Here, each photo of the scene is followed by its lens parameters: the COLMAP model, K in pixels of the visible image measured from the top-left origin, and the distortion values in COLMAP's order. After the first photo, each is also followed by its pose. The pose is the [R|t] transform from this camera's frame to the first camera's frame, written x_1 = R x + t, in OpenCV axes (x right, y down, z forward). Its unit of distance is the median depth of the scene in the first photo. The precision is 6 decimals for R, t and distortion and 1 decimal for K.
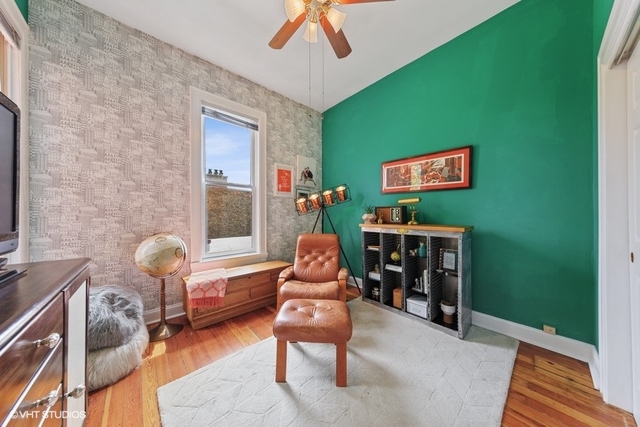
lens RADIAL K [[202.7, 0, 318.1], [0, 202.7, 213.2], [0, 0, 1]] dist [0.004026, -0.000058]
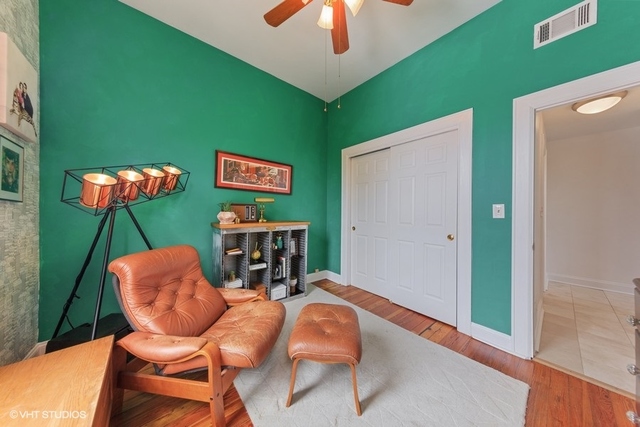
lens RADIAL K [[202.7, 0, 318.2], [0, 202.7, 213.0], [0, 0, 1]] dist [0.004026, -0.000058]
pose [[0.027793, -0.003004, 0.999609, -0.619900], [-0.015428, 0.999875, 0.003433, -0.001332], [-0.999495, -0.015517, 0.027743, 0.687533]]
